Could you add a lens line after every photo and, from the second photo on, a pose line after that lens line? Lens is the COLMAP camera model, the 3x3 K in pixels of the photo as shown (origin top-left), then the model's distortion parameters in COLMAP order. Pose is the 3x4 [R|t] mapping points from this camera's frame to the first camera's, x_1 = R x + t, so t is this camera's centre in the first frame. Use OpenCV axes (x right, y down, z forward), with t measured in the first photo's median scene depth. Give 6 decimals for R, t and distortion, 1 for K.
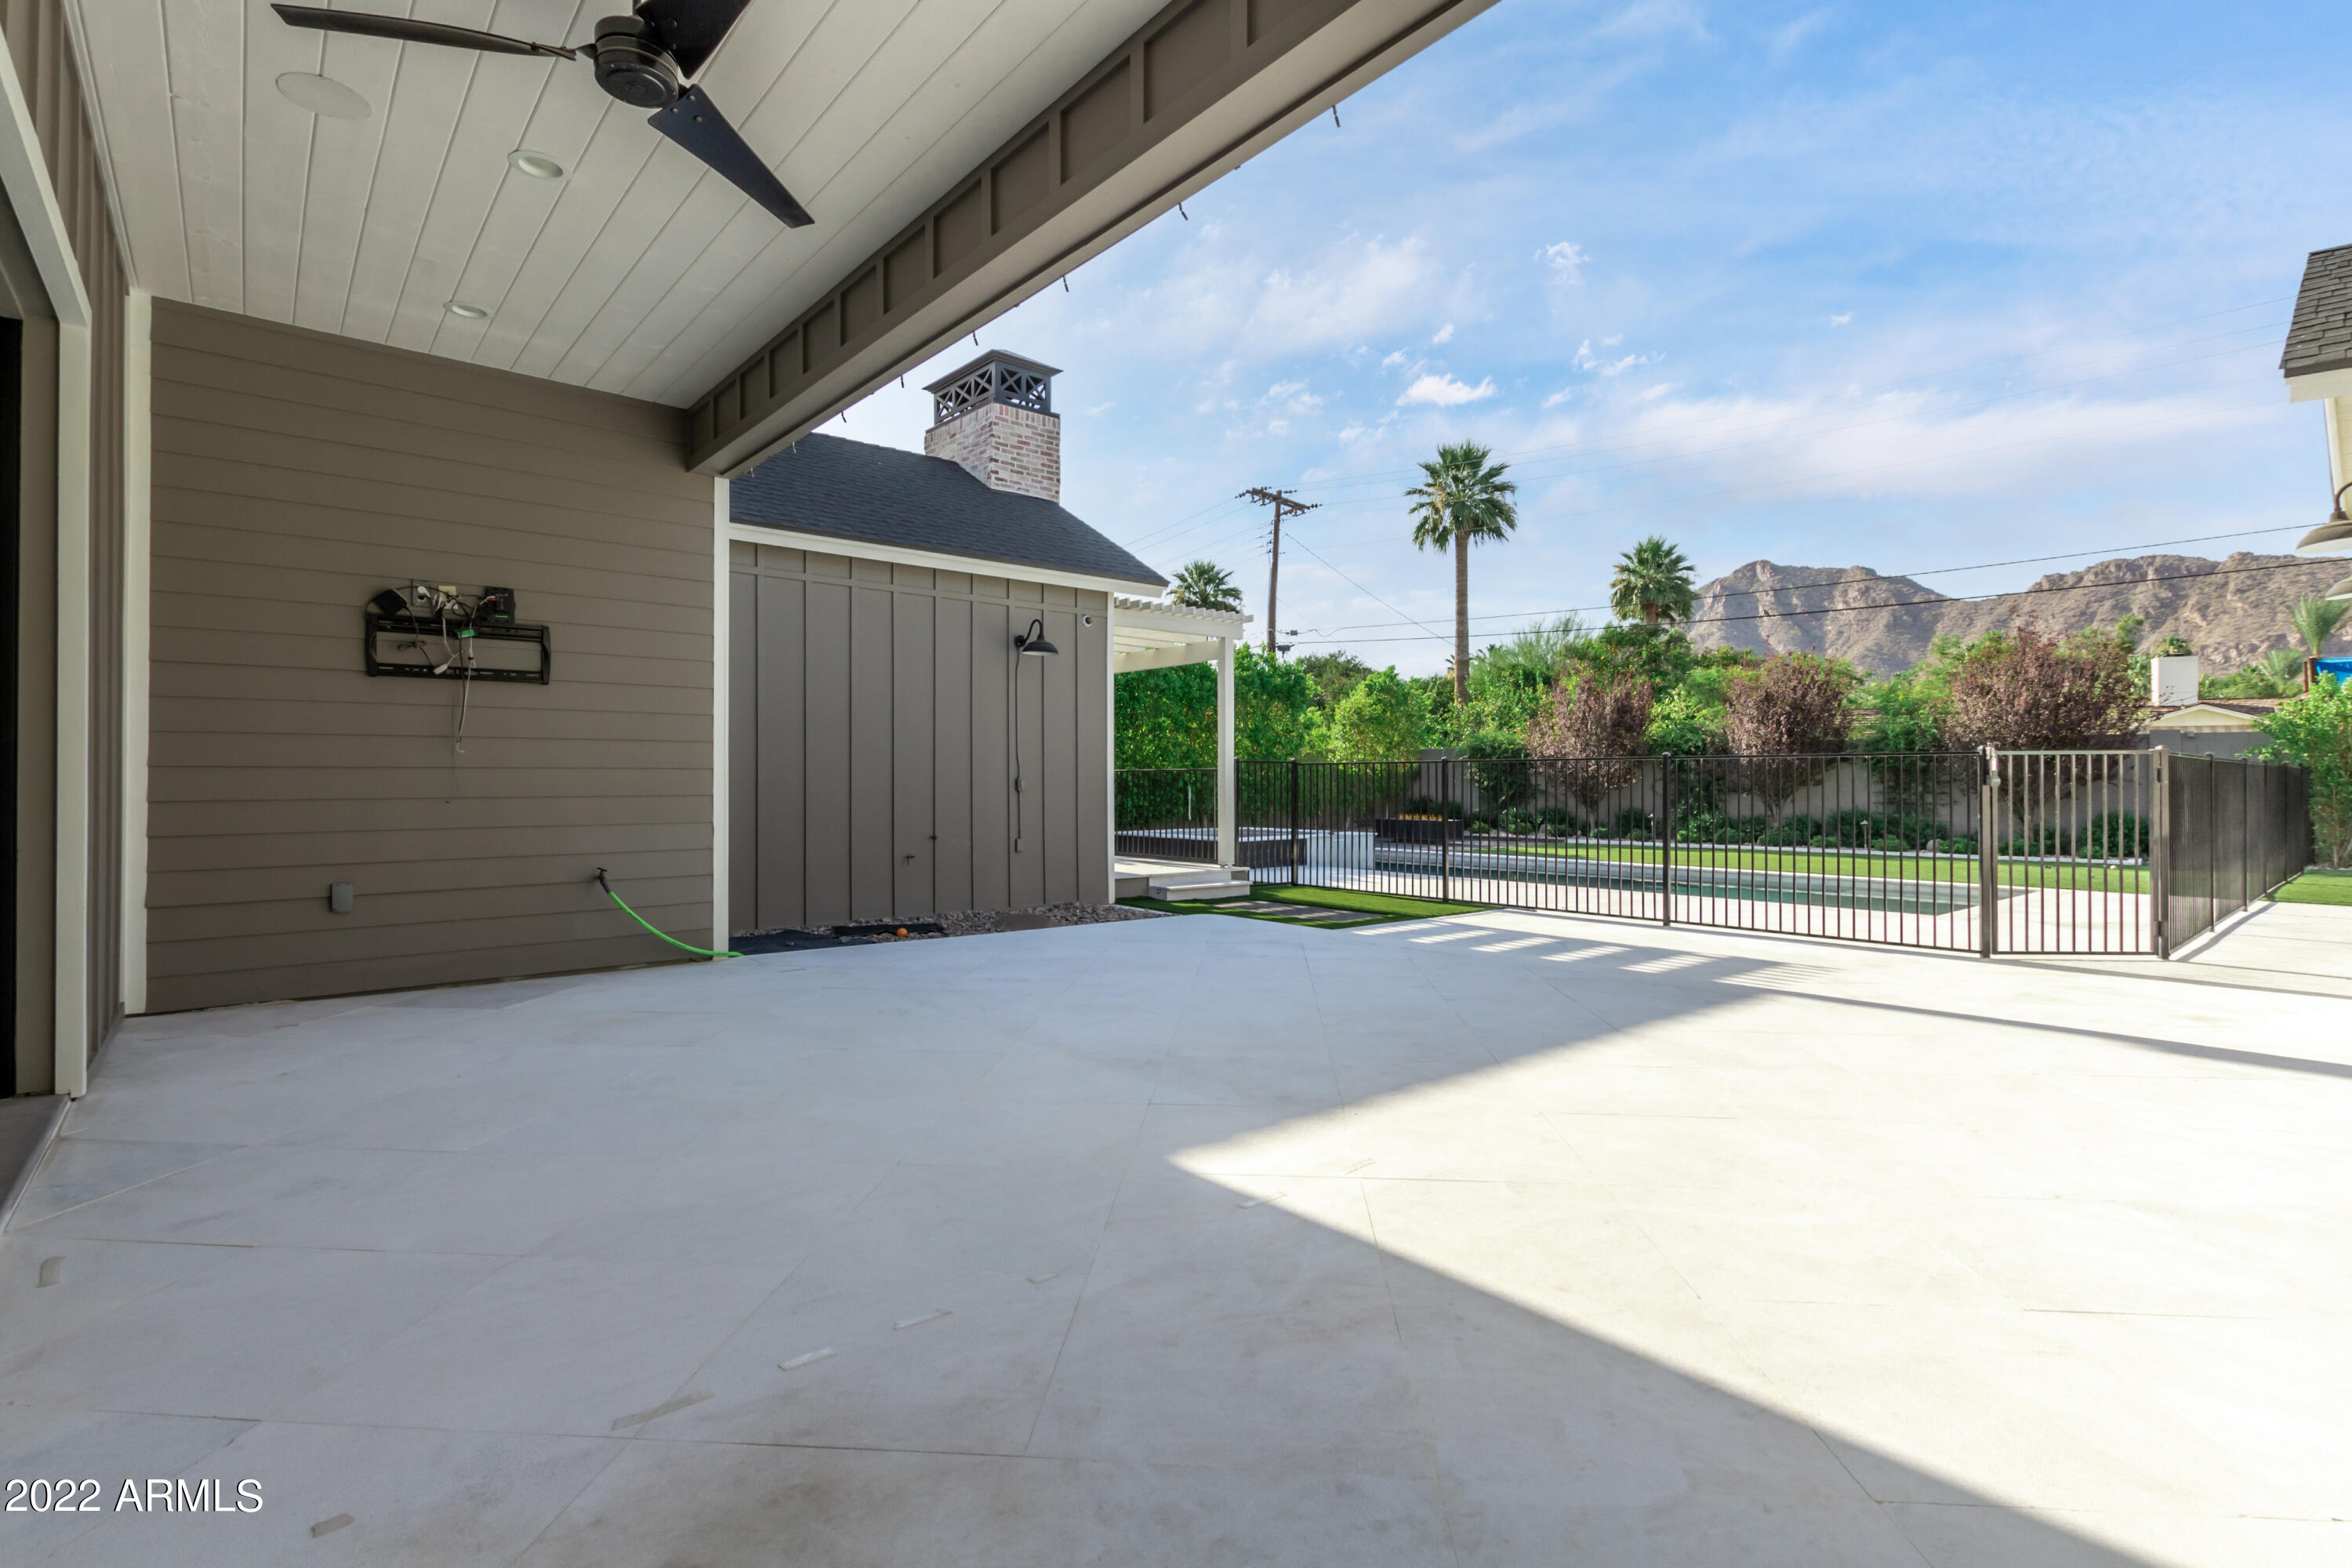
lens RADIAL K [[1094.5, 0, 1174.3], [0, 1094.5, 781.1], [0, 0, 1]] dist [0.005178, 0.000161]
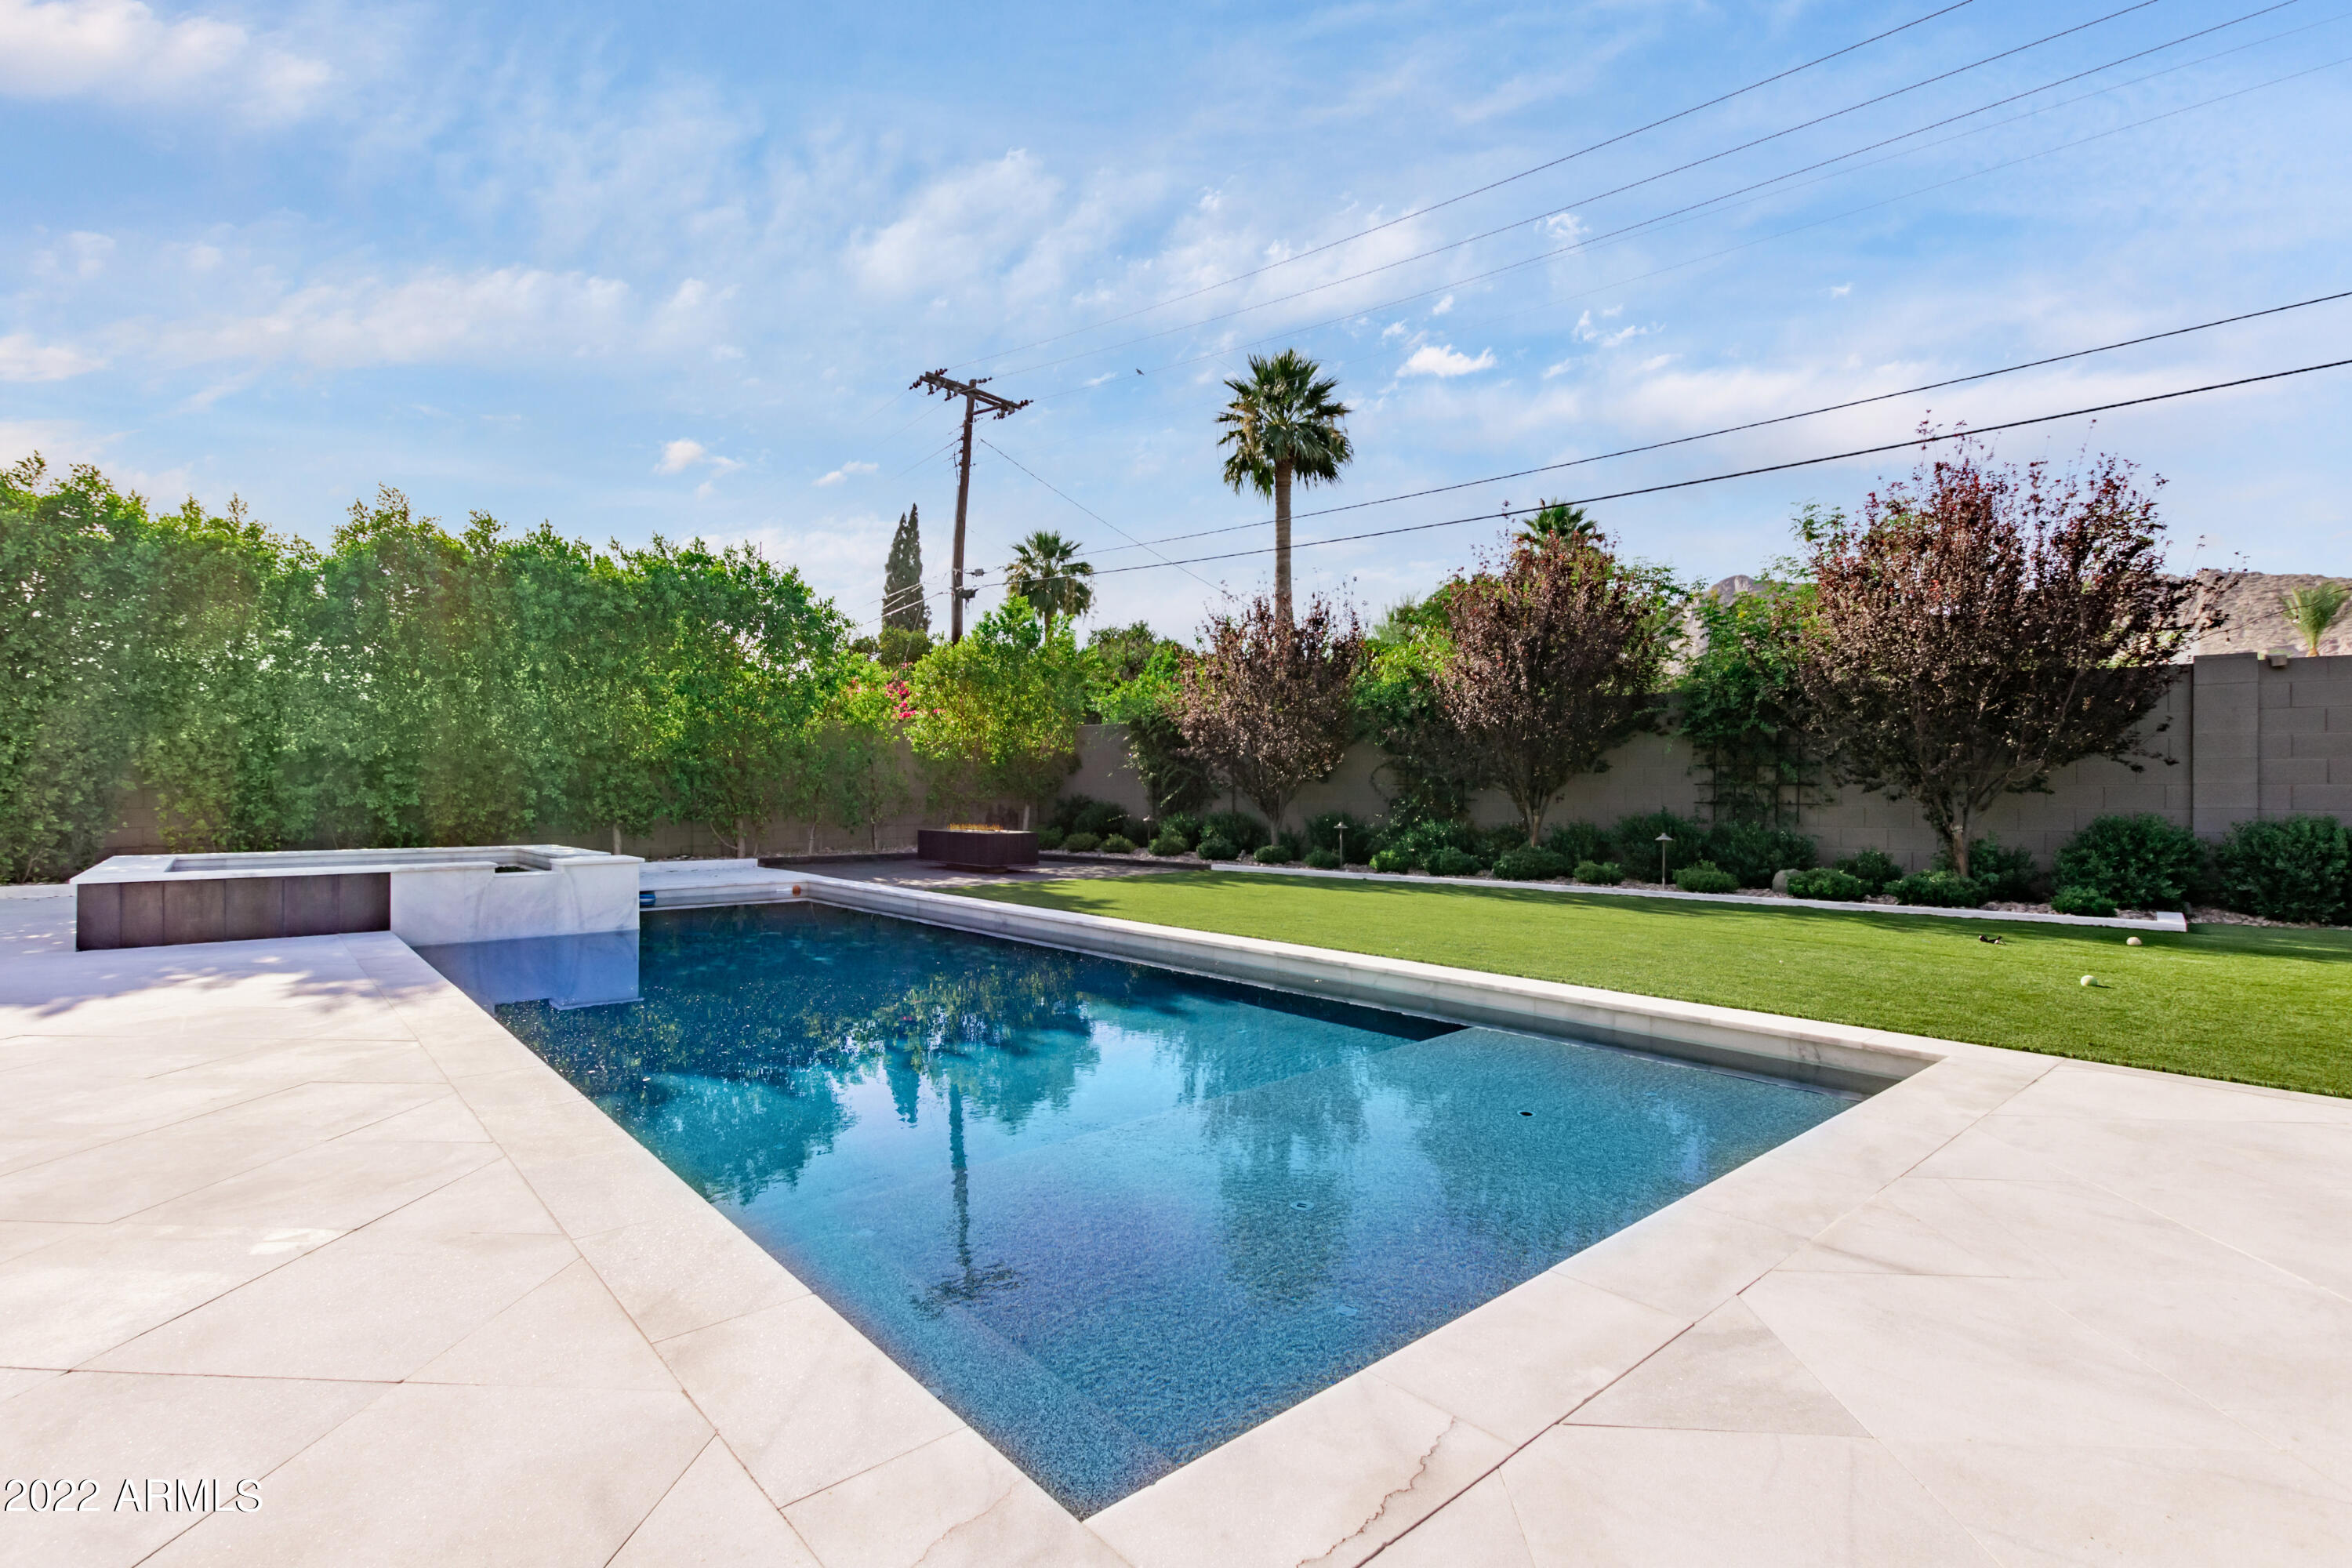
lens RADIAL K [[1094.5, 0, 1177.8], [0, 1094.5, 790.2], [0, 0, 1]] dist [0.005178, 0.000161]
pose [[0.999867, 0.002465, 0.016097, 0.180480], [-0.002407, 0.999991, -0.003618, 0.008072], [-0.016106, 0.003579, 0.999864, 0.219482]]
